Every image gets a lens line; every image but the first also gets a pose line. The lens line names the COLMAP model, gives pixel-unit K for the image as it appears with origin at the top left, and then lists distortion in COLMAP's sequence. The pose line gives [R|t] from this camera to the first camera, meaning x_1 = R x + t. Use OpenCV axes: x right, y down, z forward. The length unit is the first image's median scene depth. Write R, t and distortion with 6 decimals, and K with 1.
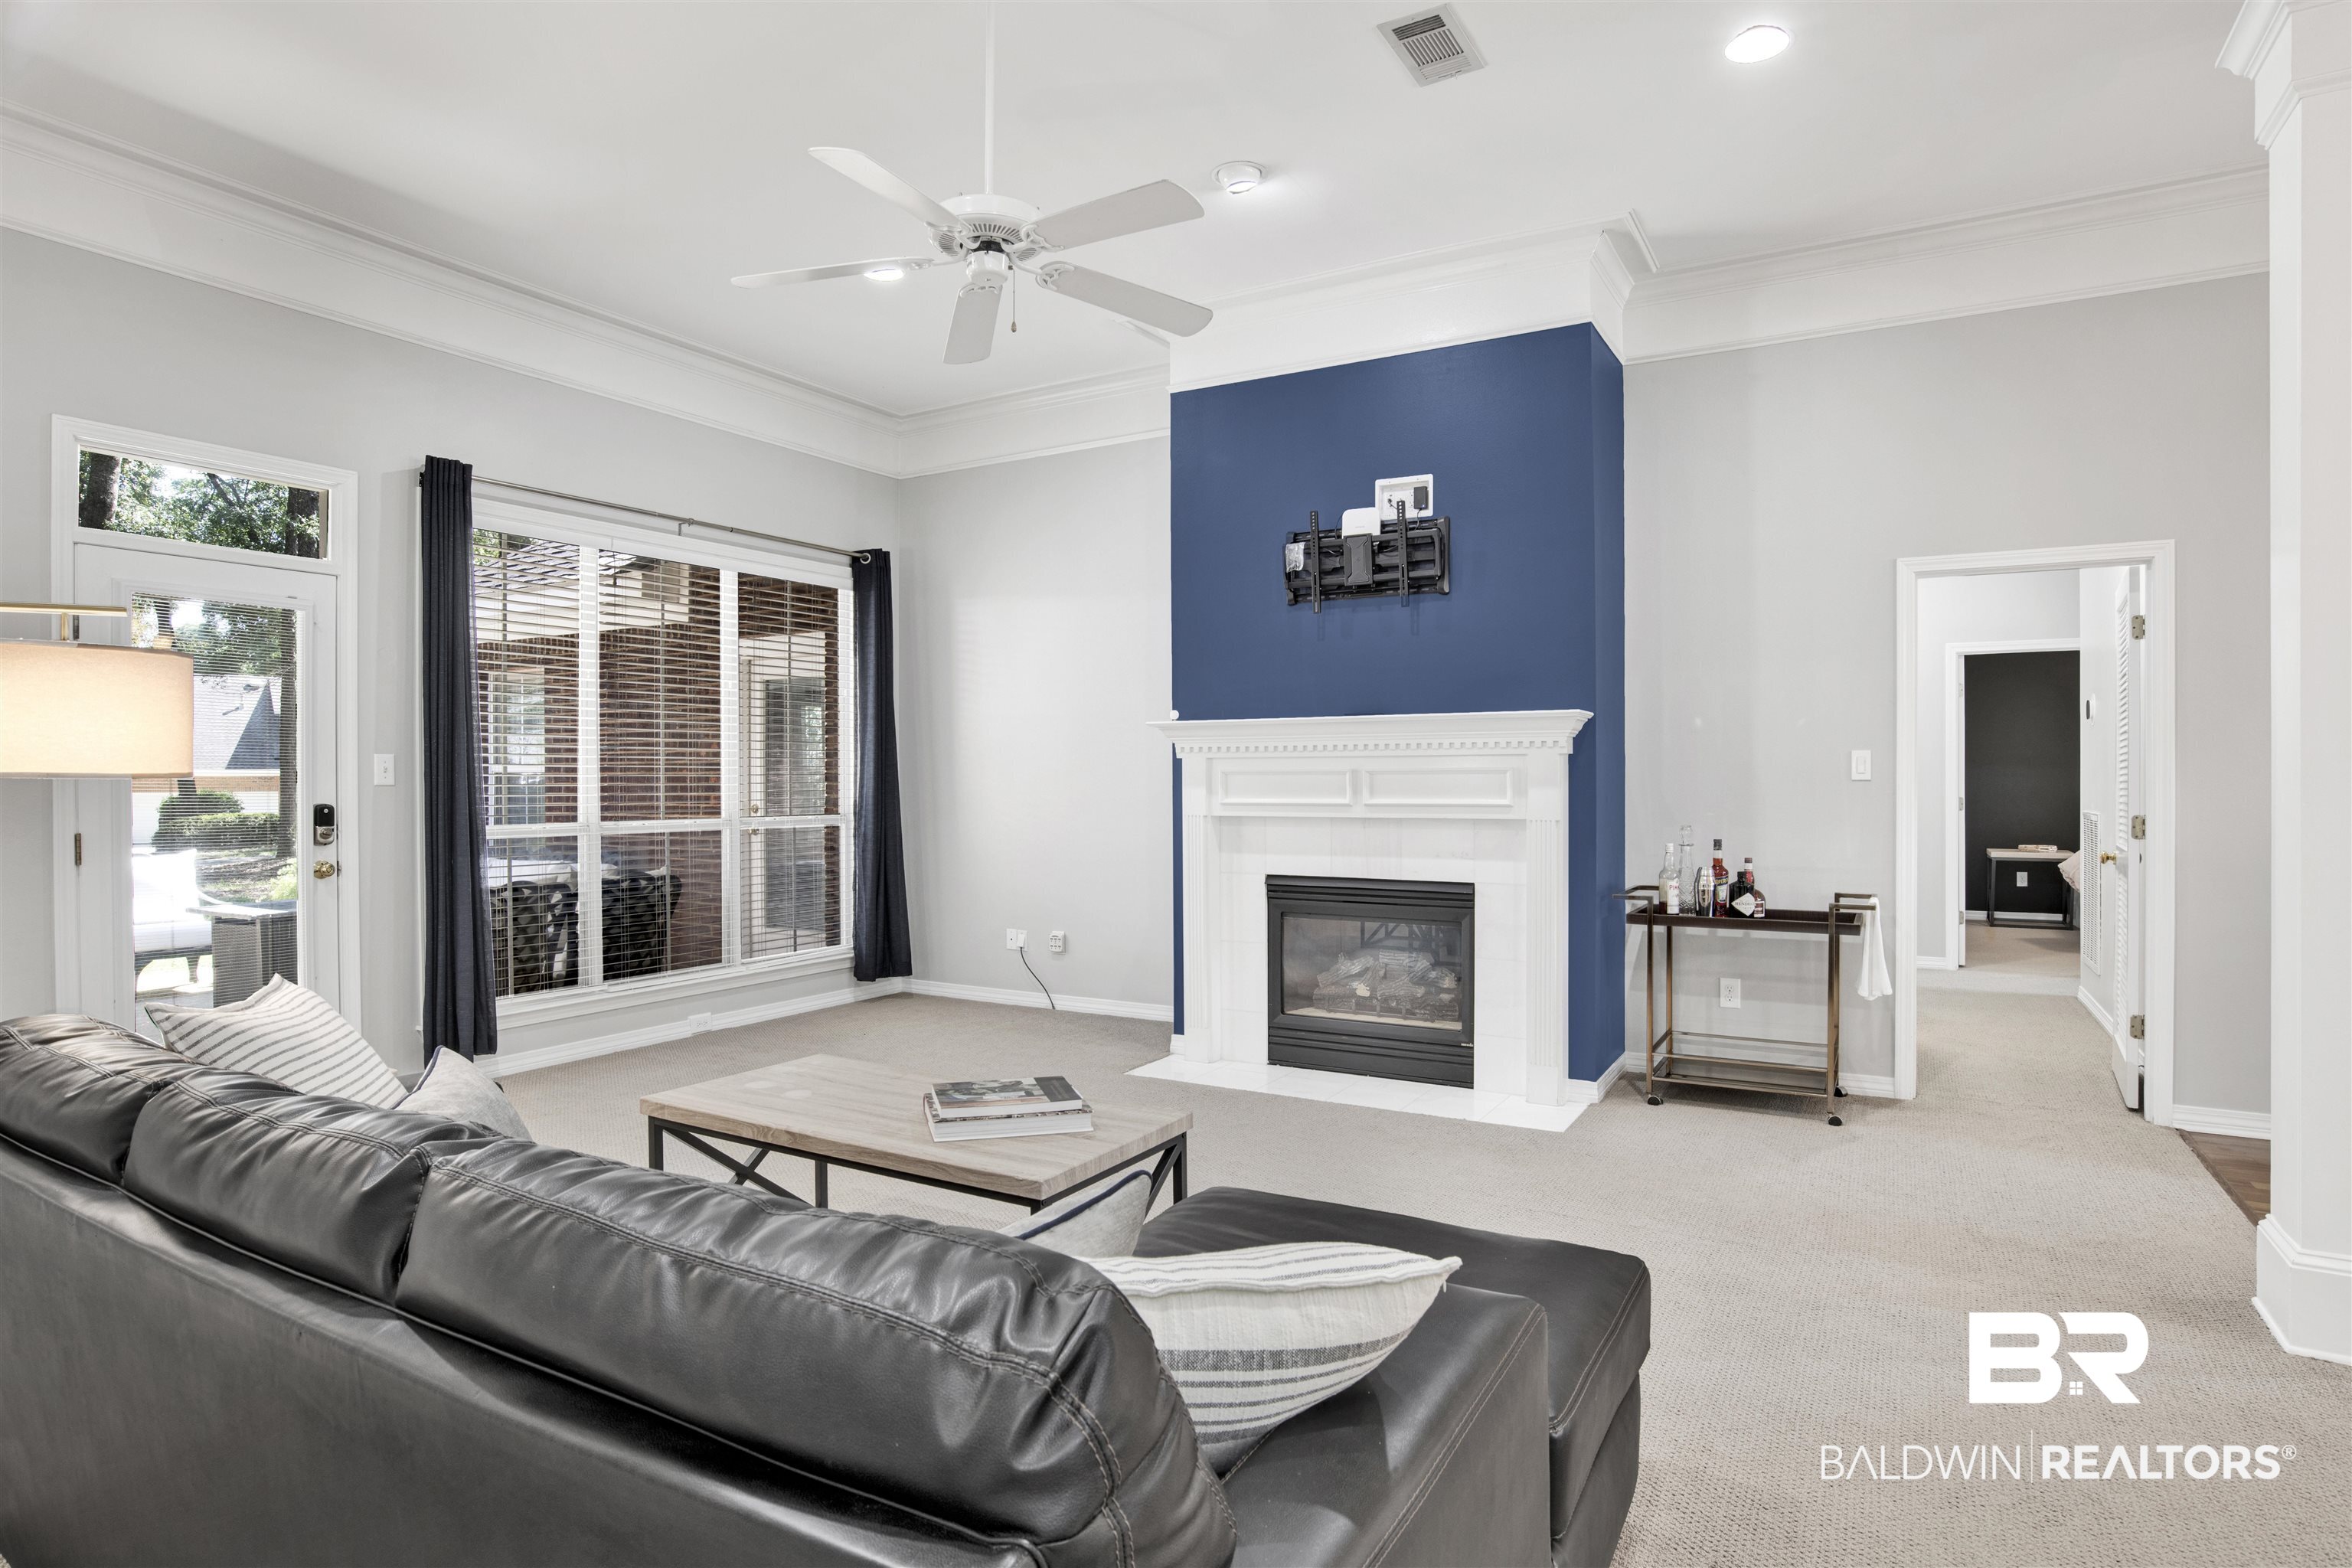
lens RADIAL K [[1269.1, 0, 1167.6], [0, 1269.1, 778.3], [0, 0, 1]] dist [-0.050796, 0.010041]
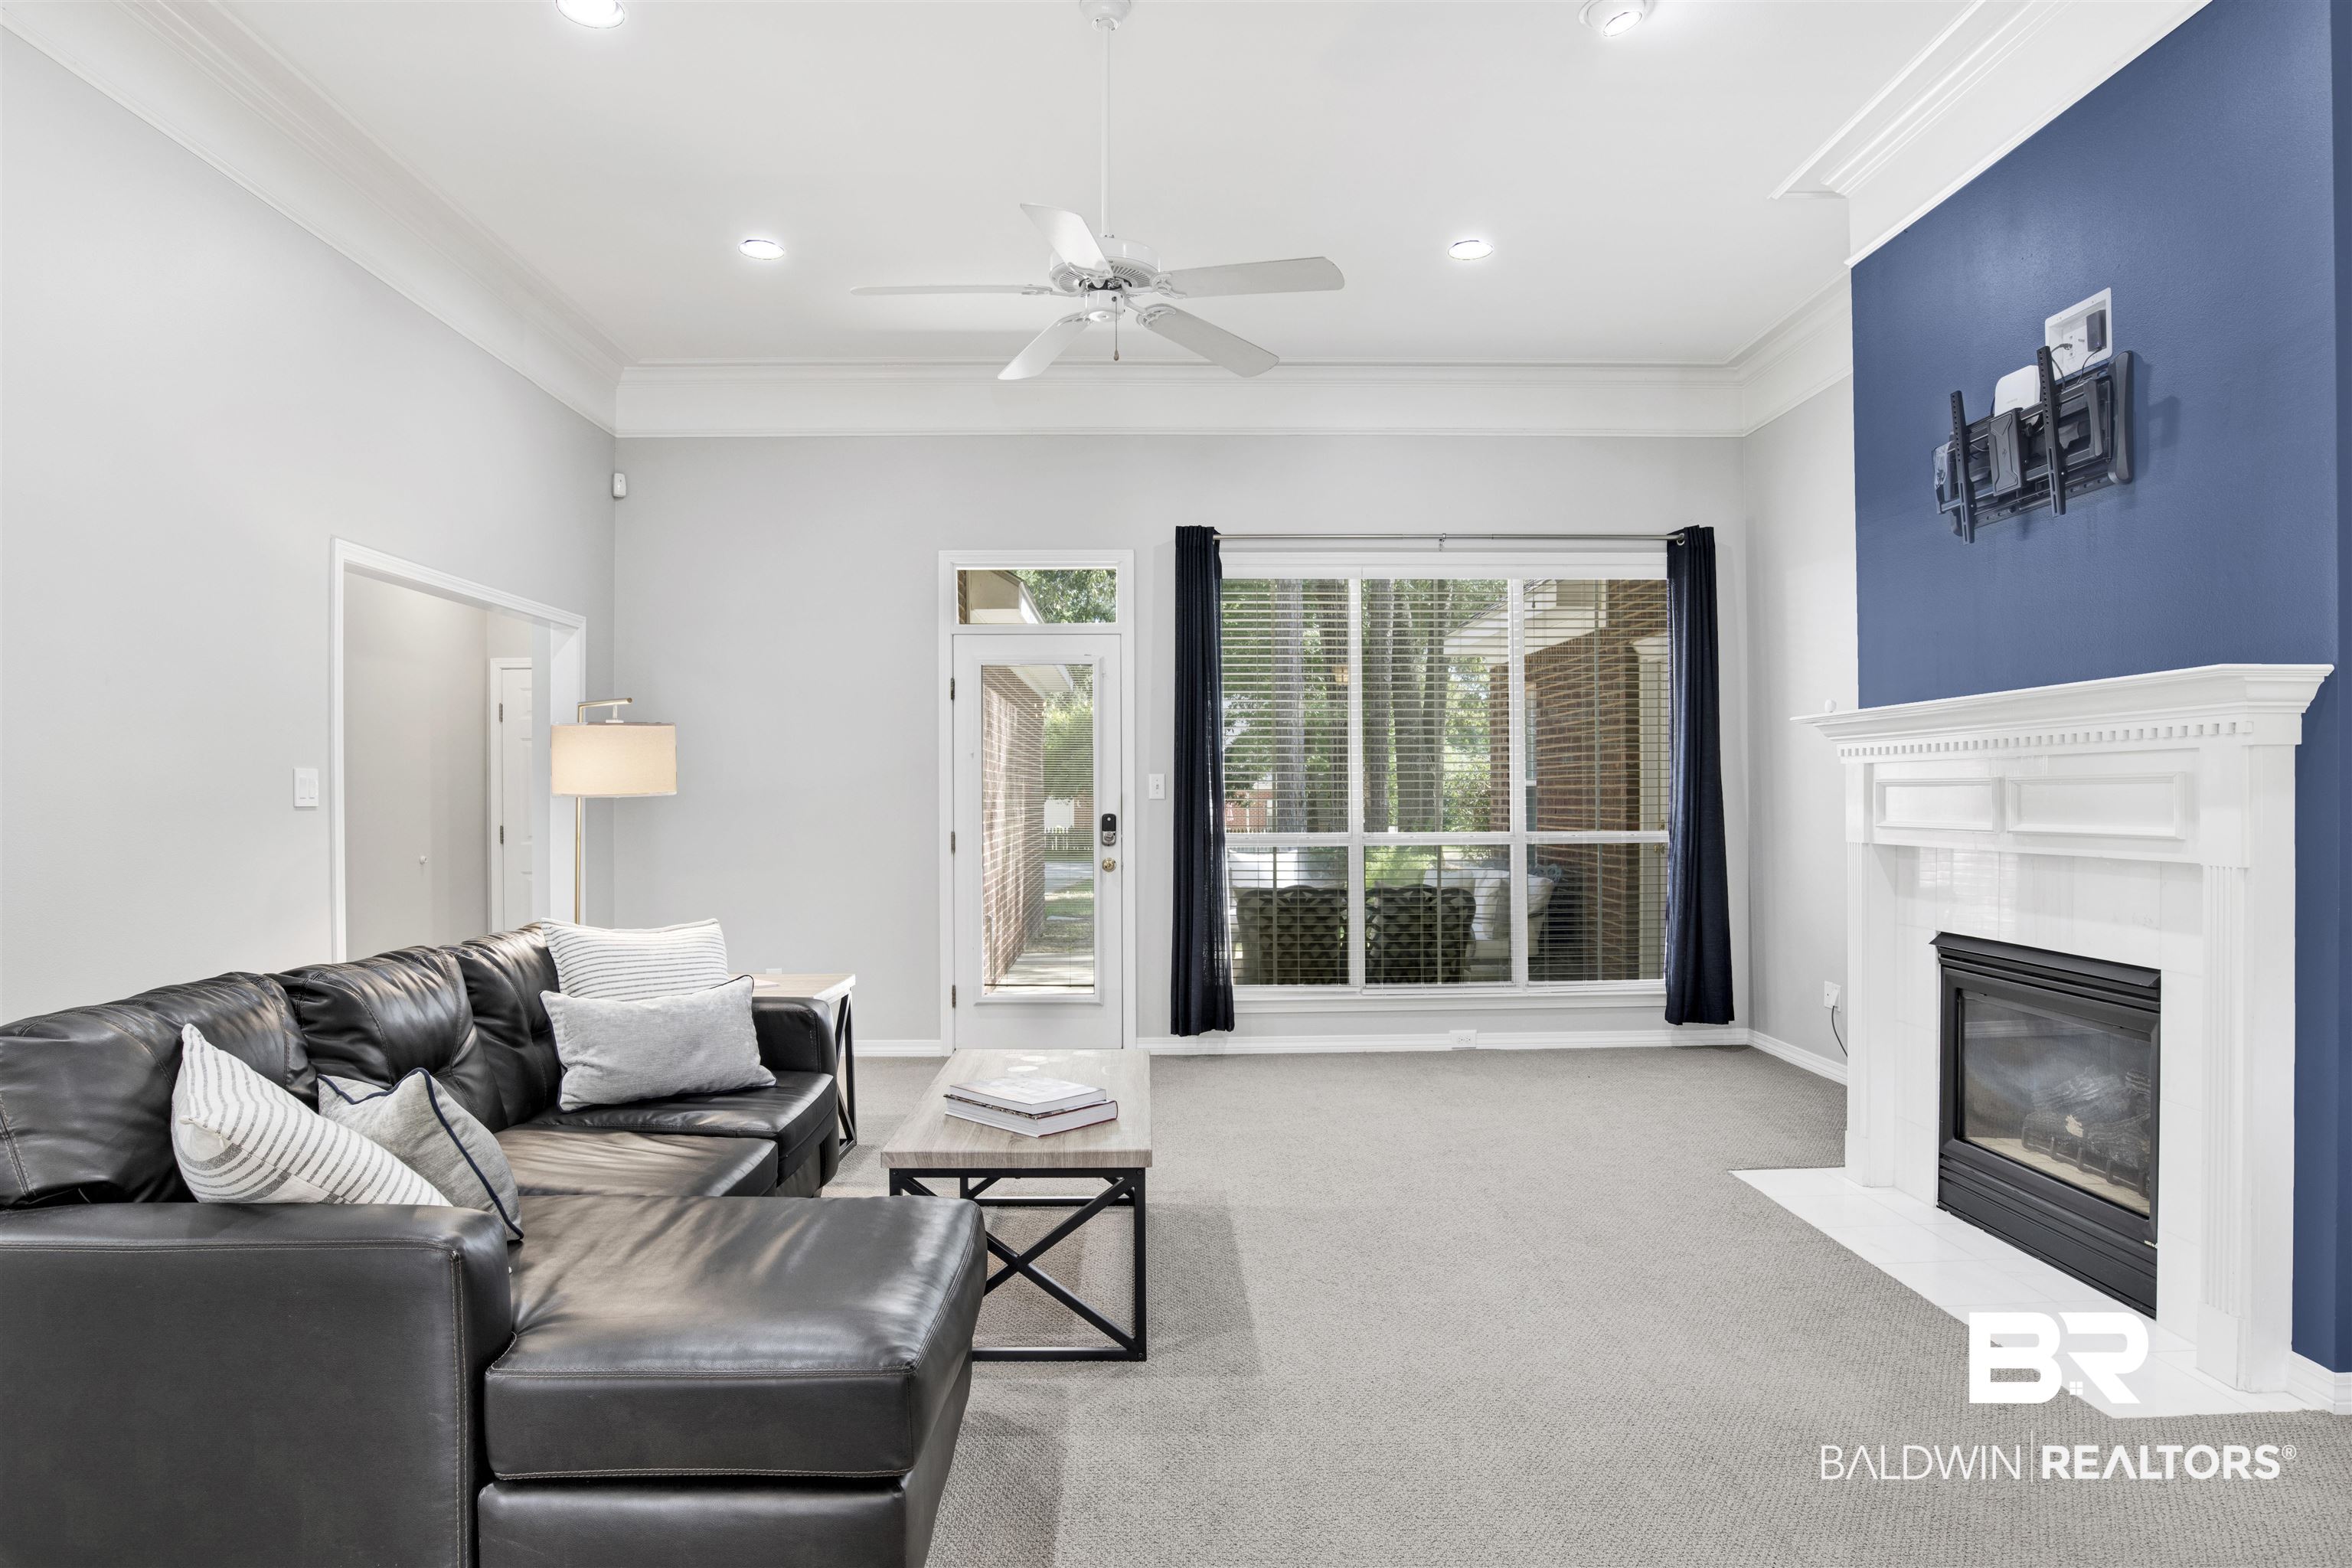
lens RADIAL K [[1395.6, 0, 1187.8], [0, 1395.6, 800.4], [0, 0, 1]] dist [-0.049263, 0.015599]
pose [[0.528021, 0.002647, -0.849227, 0.526983], [0.002694, 0.999985, 0.004792, 0.000108], [0.849227, -0.004818, 0.528006, 0.278039]]
